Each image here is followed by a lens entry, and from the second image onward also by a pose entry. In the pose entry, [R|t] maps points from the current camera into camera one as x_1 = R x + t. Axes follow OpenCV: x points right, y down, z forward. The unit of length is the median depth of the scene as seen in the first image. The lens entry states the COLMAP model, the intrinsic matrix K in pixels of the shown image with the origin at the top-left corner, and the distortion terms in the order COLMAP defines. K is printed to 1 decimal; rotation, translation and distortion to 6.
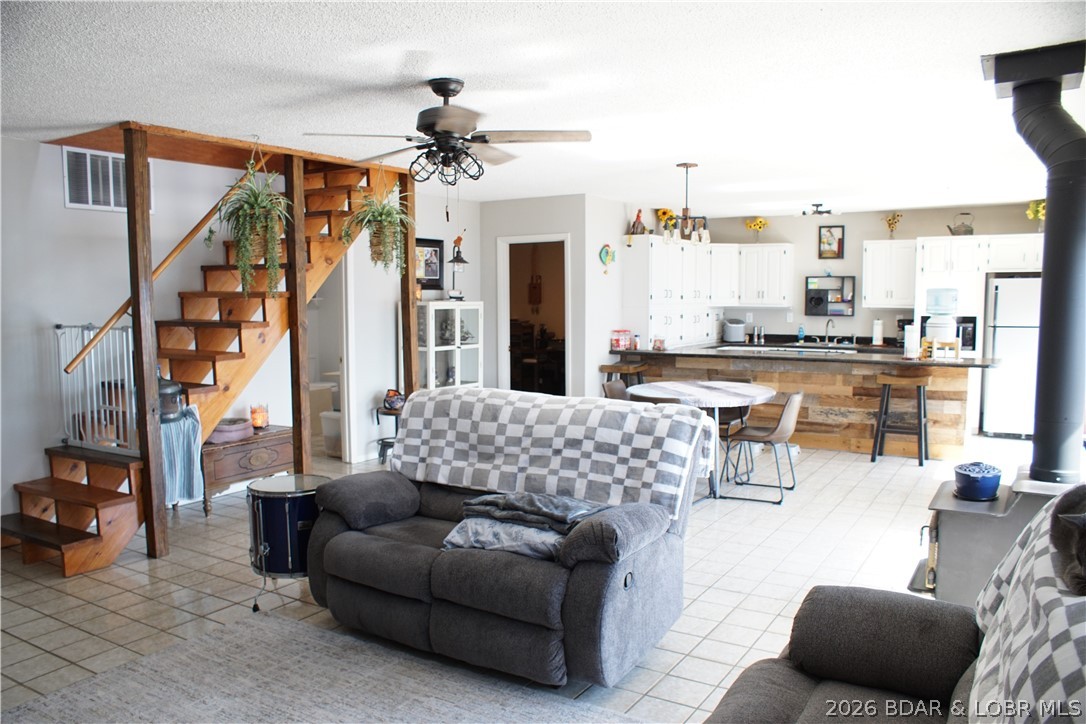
lens RADIAL K [[832.9, 0, 526.6], [0, 832.9, 386.7], [0, 0, 1]] dist [-0.165863, 0.149644]
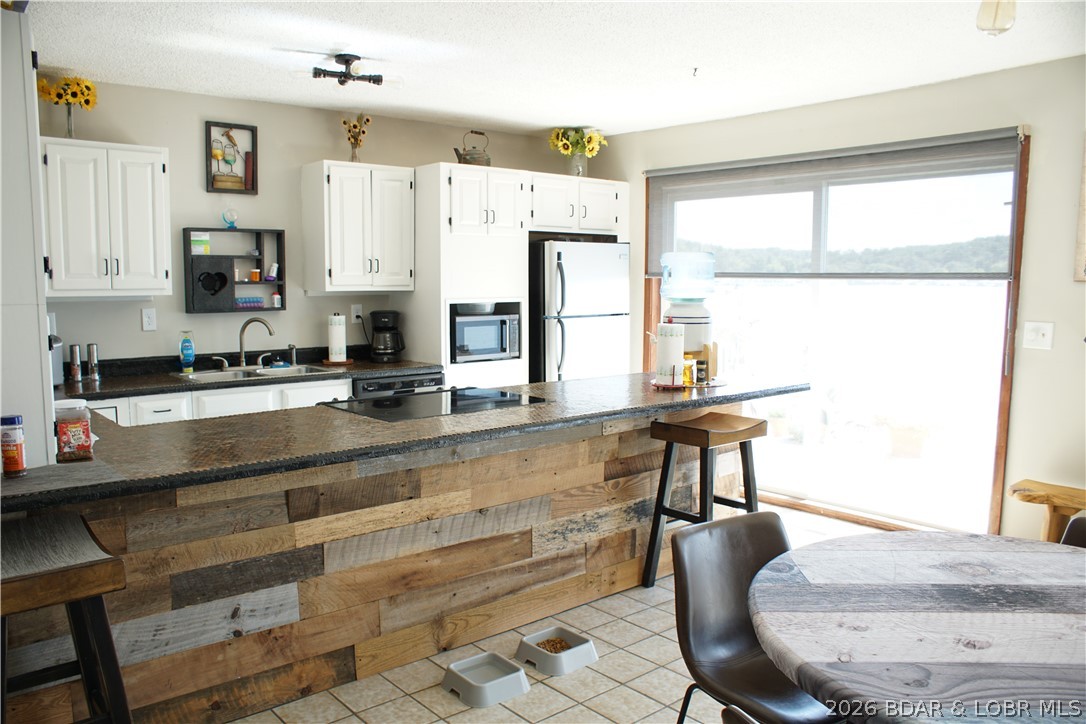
lens RADIAL K [[832.9, 0, 526.6], [0, 832.9, 386.7], [0, 0, 1]] dist [-0.165863, 0.149644]
pose [[0.305859, -0.115227, 0.945078, -0.050414], [0.100656, 0.991000, 0.088250, -0.085979], [-0.946741, 0.068136, 0.314705, 0.869865]]
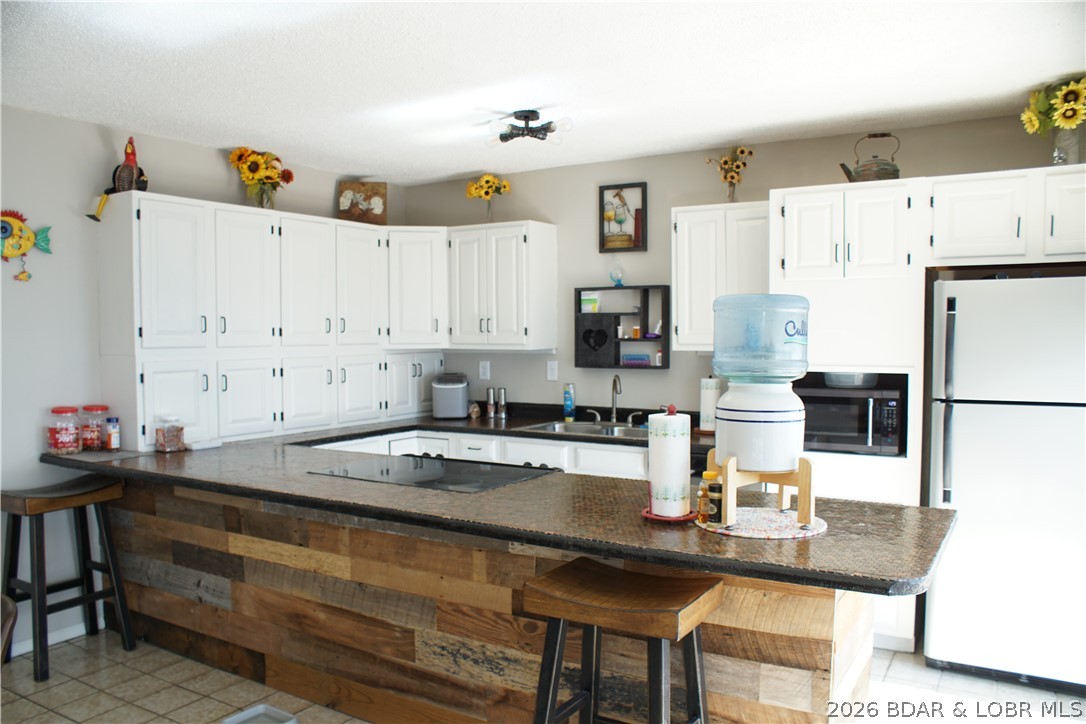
lens RADIAL K [[832.9, 0, 526.6], [0, 832.9, 386.7], [0, 0, 1]] dist [-0.165863, 0.149644]
pose [[0.999994, 0.002235, 0.002730, 0.396229], [-0.002114, 0.999051, -0.043512, -0.067911], [-0.002824, 0.043506, 0.999049, 0.636210]]
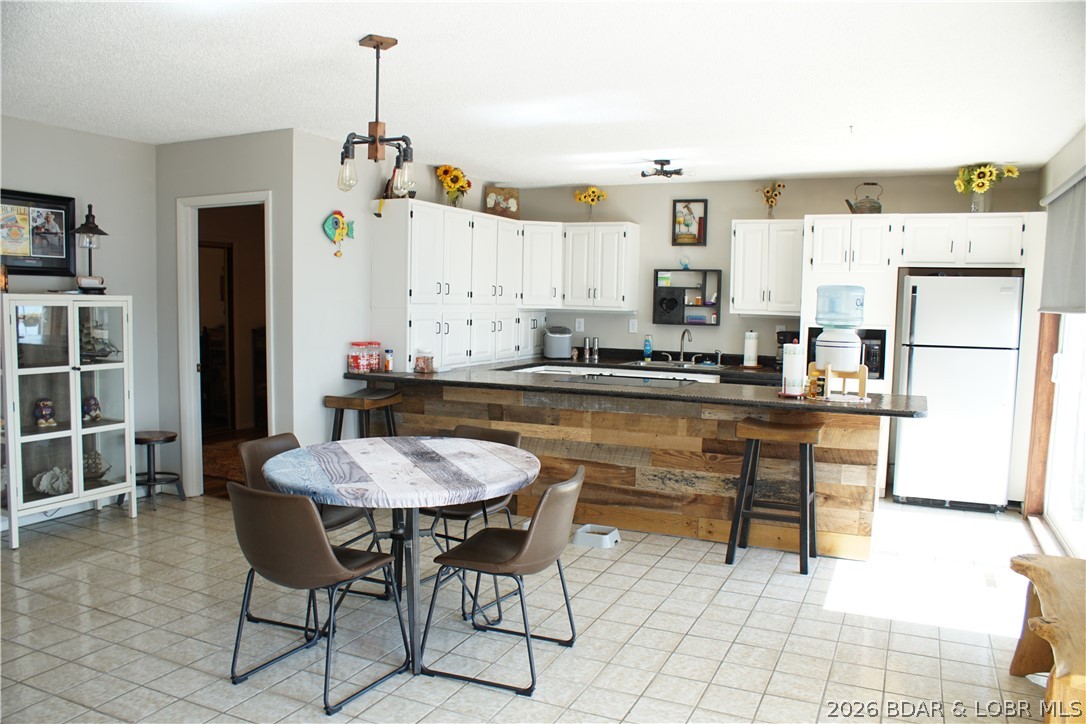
lens RADIAL K [[832.9, 0, 526.6], [0, 832.9, 386.7], [0, 0, 1]] dist [-0.165863, 0.149644]
pose [[0.992770, 0.010835, 0.119546, 0.183057], [-0.010574, 0.999940, -0.002819, -0.035918], [-0.119569, 0.001535, 0.992825, 0.368406]]
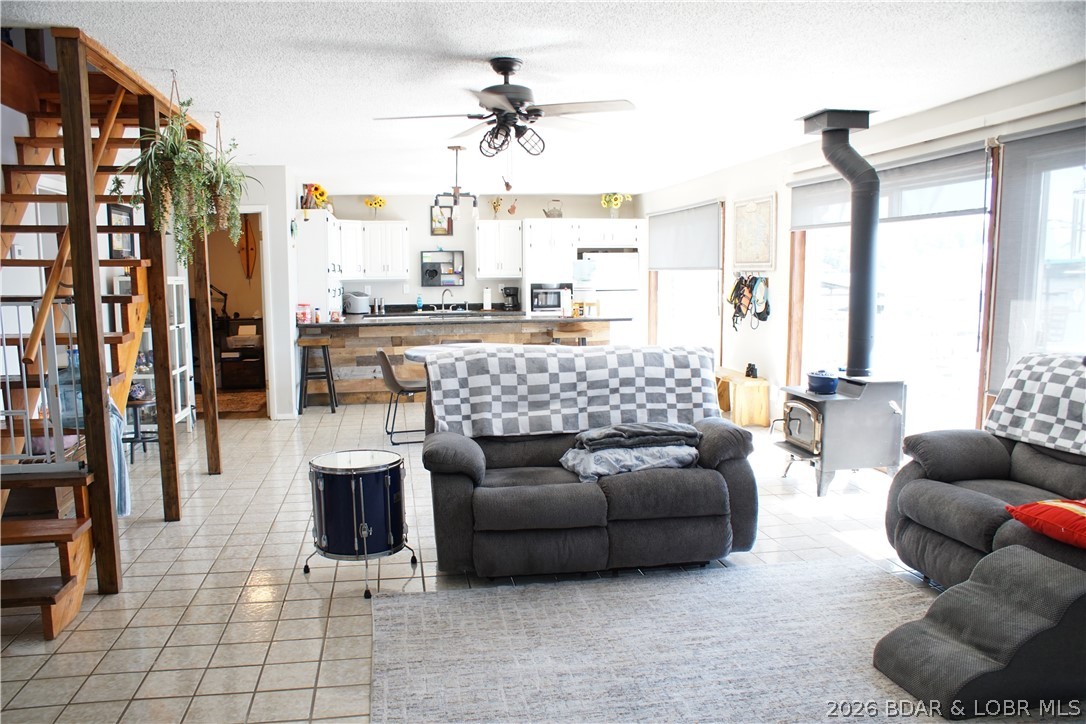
lens RADIAL K [[832.9, 0, 526.6], [0, 832.9, 386.7], [0, 0, 1]] dist [-0.165863, 0.149644]
pose [[0.746269, -0.091135, 0.659376, -0.391322], [0.075742, 0.995776, 0.051906, 0.000570], [-0.661321, 0.011207, 0.750019, 0.085226]]
